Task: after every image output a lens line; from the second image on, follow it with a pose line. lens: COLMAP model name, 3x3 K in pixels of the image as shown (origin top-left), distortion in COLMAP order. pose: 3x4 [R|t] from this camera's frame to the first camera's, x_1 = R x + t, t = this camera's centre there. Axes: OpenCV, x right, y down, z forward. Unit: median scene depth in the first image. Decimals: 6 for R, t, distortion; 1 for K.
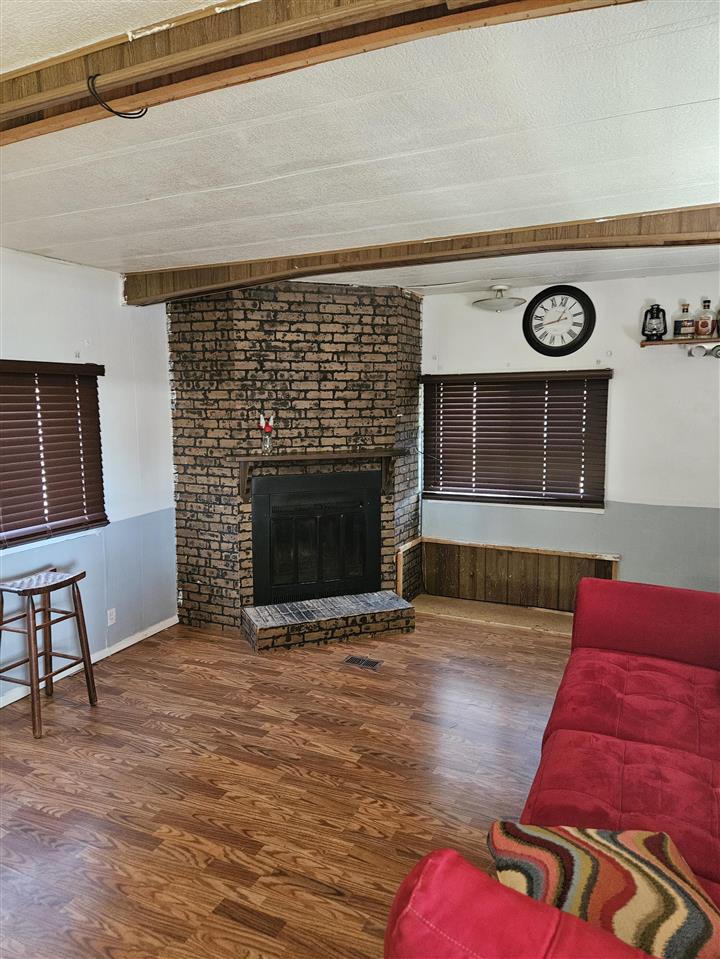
lens RADIAL K [[637.6, 0, 365.4], [0, 637.6, 474.9], [0, 0, 1]] dist [0.087113, -0.087466]
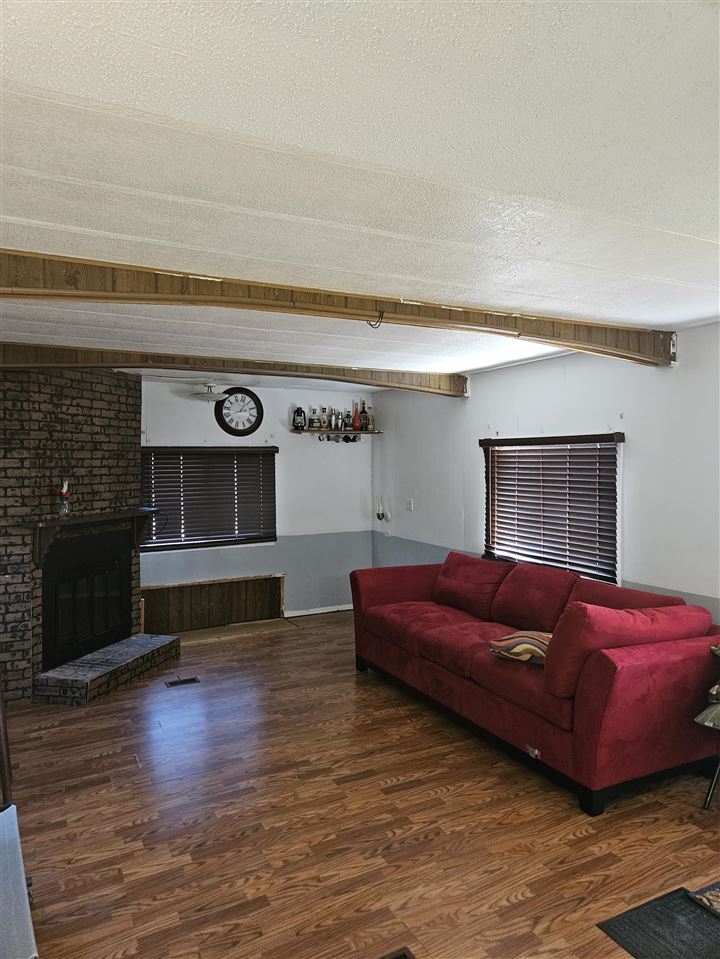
lens RADIAL K [[637.6, 0, 365.4], [0, 637.6, 474.9], [0, 0, 1]] dist [0.087113, -0.087466]
pose [[0.604054, -0.013529, 0.796828, -0.688822], [0.096260, 0.993774, -0.056099, 0.003764], [-0.791108, 0.110589, 0.601596, -0.046417]]
